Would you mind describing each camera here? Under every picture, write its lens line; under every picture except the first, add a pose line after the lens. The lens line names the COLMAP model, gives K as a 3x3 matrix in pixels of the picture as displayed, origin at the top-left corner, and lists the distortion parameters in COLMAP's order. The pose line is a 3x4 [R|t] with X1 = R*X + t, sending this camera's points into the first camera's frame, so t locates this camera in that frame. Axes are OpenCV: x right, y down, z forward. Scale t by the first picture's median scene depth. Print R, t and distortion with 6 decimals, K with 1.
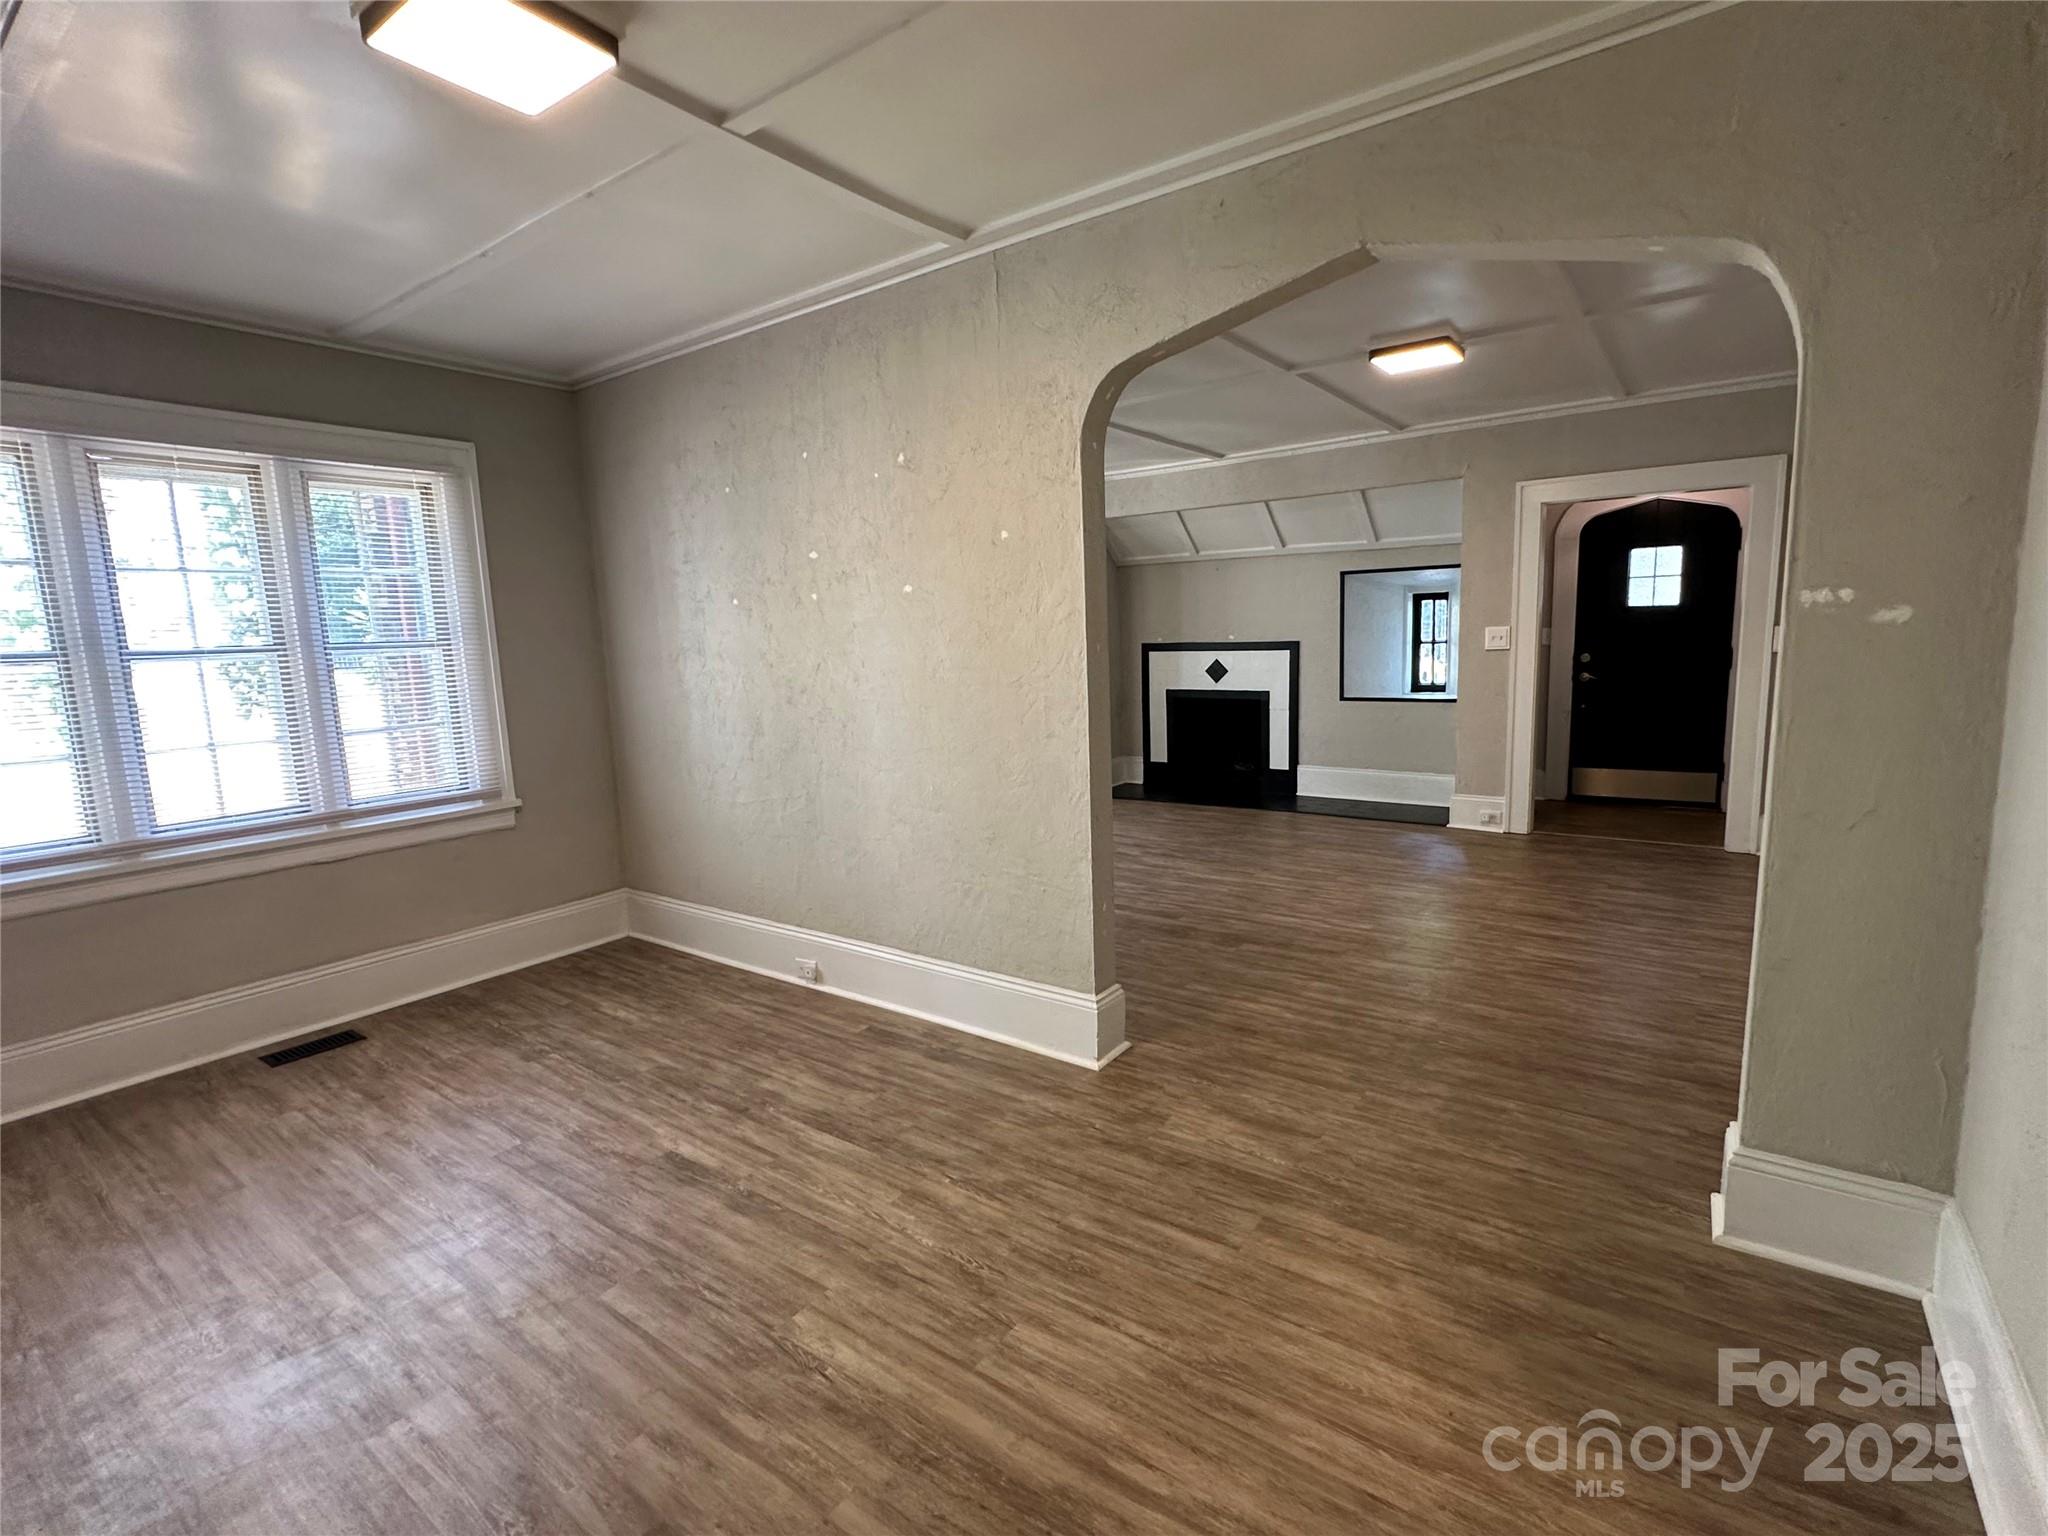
lens RADIAL K [[948.7, 0, 1023.8], [0, 948.7, 767.7], [0, 0, 1]] dist [-0.002872, 0.000007]
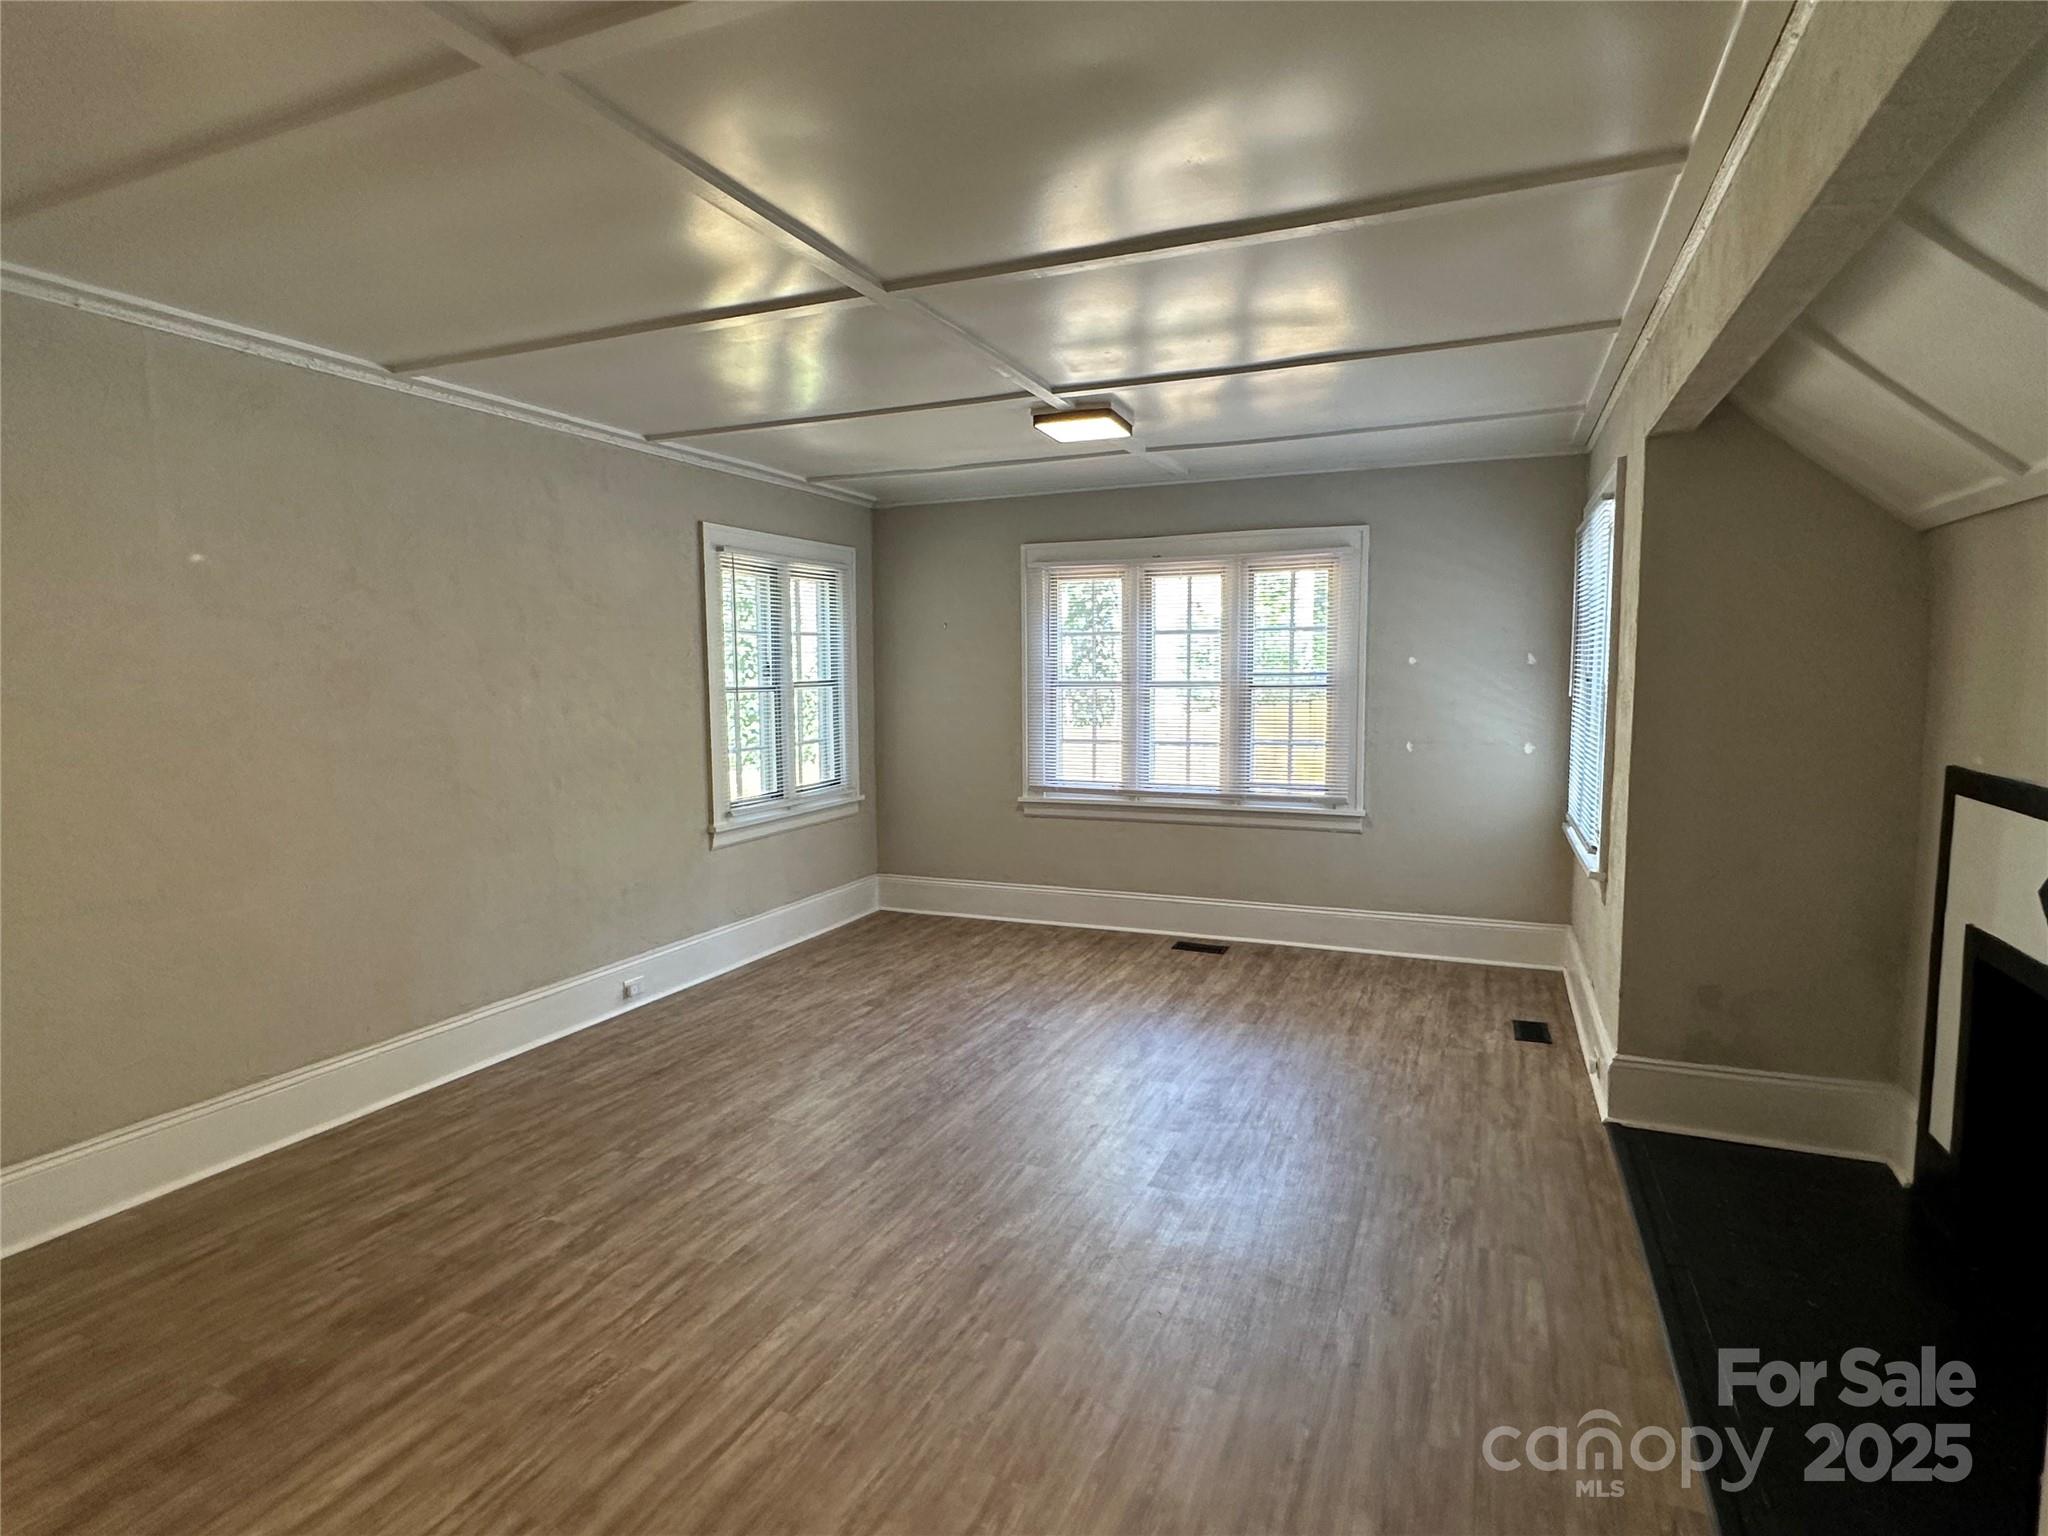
lens RADIAL K [[1082.3, 0, 1020.5], [0, 1082.3, 768.8], [0, 0, 1]] dist [-0.002504, 0.000004]
pose [[0.222881, 0.125361, -0.966752, 0.521296], [-0.141238, 0.985386, 0.095215, -0.153821], [0.964560, 0.115321, 0.237330, 0.778260]]
